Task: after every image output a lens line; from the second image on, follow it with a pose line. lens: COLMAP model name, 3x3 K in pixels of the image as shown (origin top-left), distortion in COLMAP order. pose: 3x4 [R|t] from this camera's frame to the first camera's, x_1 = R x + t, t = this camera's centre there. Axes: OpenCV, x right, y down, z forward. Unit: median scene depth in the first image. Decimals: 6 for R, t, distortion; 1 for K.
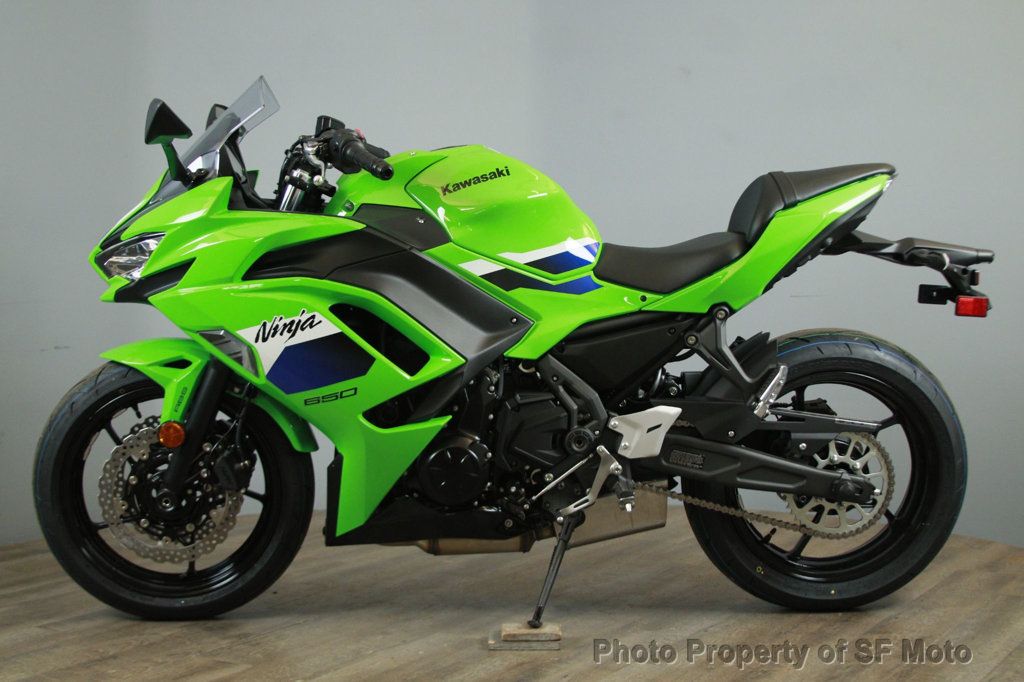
lens RADIAL K [[1499.9, 0, 511.4], [0, 1499.9, 340.0], [0, 0, 1]] dist [-0.100403, 0.000000]
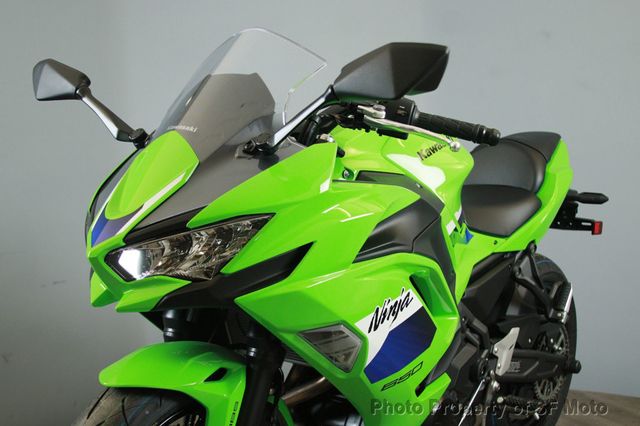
lens RADIAL K [[874.3, 0, 321.2], [0, 874.3, 214.5], [0, 0, 1]] dist [-0.001743, 0.000000]
pose [[0.640562, -0.063811, 0.765251, -0.546588], [0.078946, 0.996733, 0.017031, -0.074045], [-0.763838, 0.049504, 0.643507, 0.655679]]
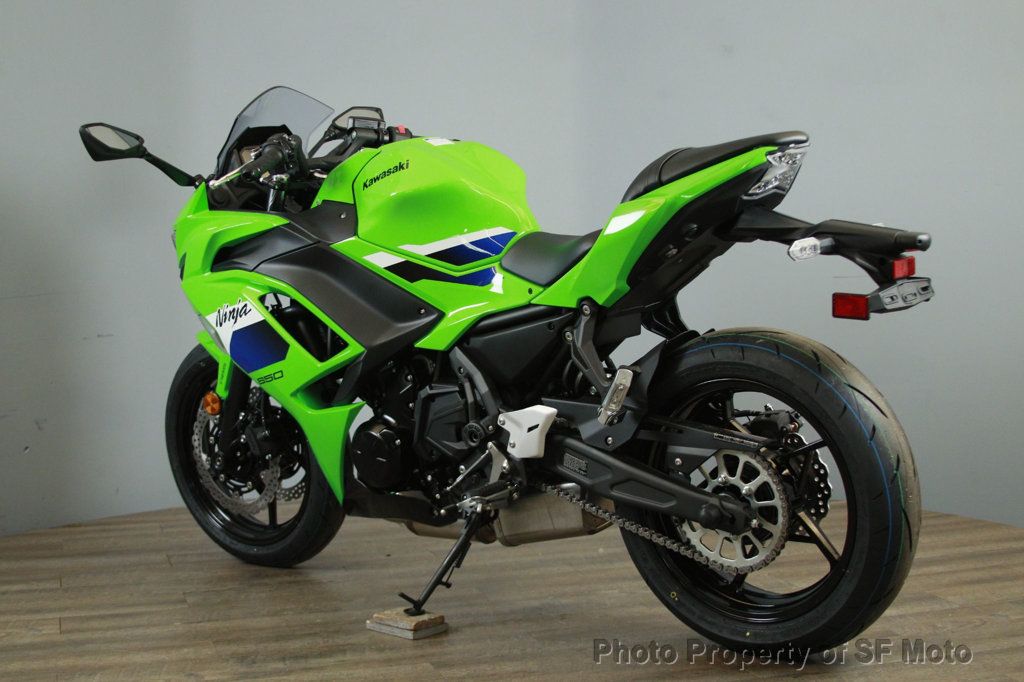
lens RADIAL K [[1499.9, 0, 512.3], [0, 1499.9, 339.2], [0, 0, 1]] dist [-0.100403, 0.000000]
pose [[0.748918, 0.033443, -0.661818, 0.714082], [-0.016126, 0.999350, 0.032251, -0.027853], [0.662466, -0.013481, 0.748971, 0.282350]]
